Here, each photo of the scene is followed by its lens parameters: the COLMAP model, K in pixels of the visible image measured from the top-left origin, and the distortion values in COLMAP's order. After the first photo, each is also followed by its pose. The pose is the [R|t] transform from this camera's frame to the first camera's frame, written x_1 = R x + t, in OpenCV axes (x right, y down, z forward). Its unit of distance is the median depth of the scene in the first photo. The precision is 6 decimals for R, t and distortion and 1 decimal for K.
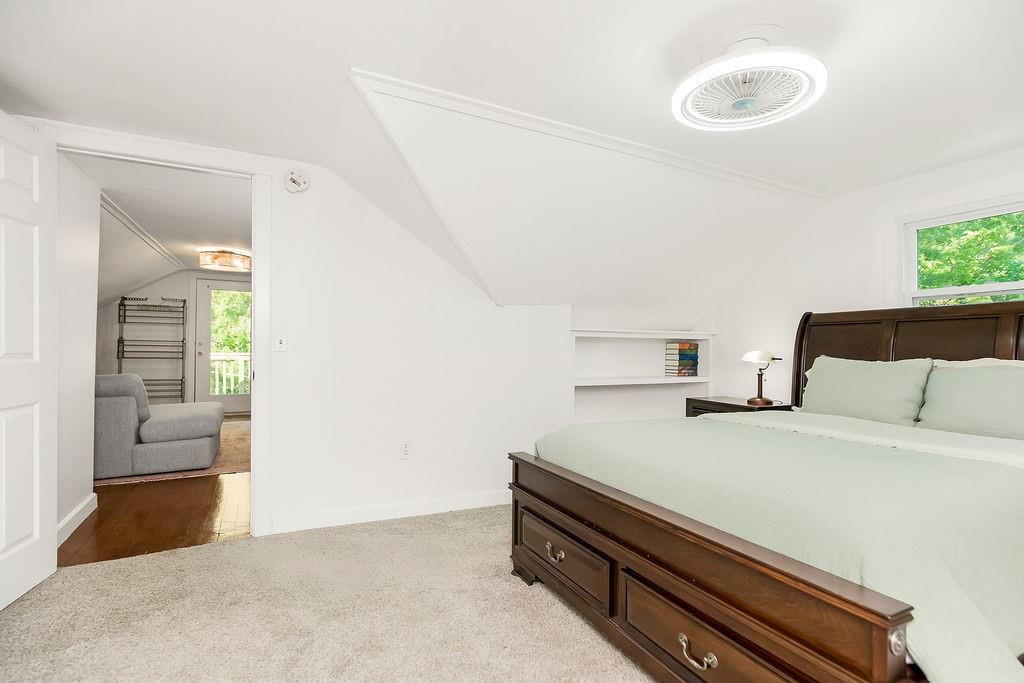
lens RADIAL K [[482.2, 0, 517.4], [0, 482.2, 341.6], [0, 0, 1]] dist [-0.004234, 0.000519]
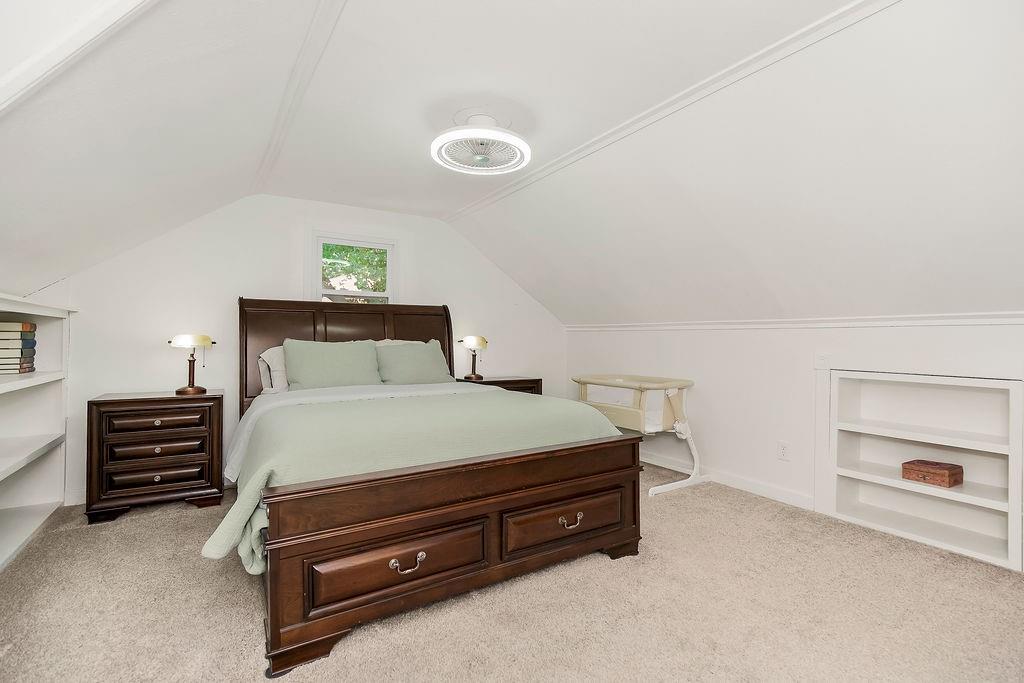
lens RADIAL K [[482.2, 0, 517.4], [0, 482.2, 341.6], [0, 0, 1]] dist [-0.004234, 0.000519]
pose [[-0.070169, -0.013286, 0.997447, -0.430213], [-0.017236, 0.999778, 0.012104, 0.011511], [-0.997386, -0.016343, -0.070383, 0.463049]]
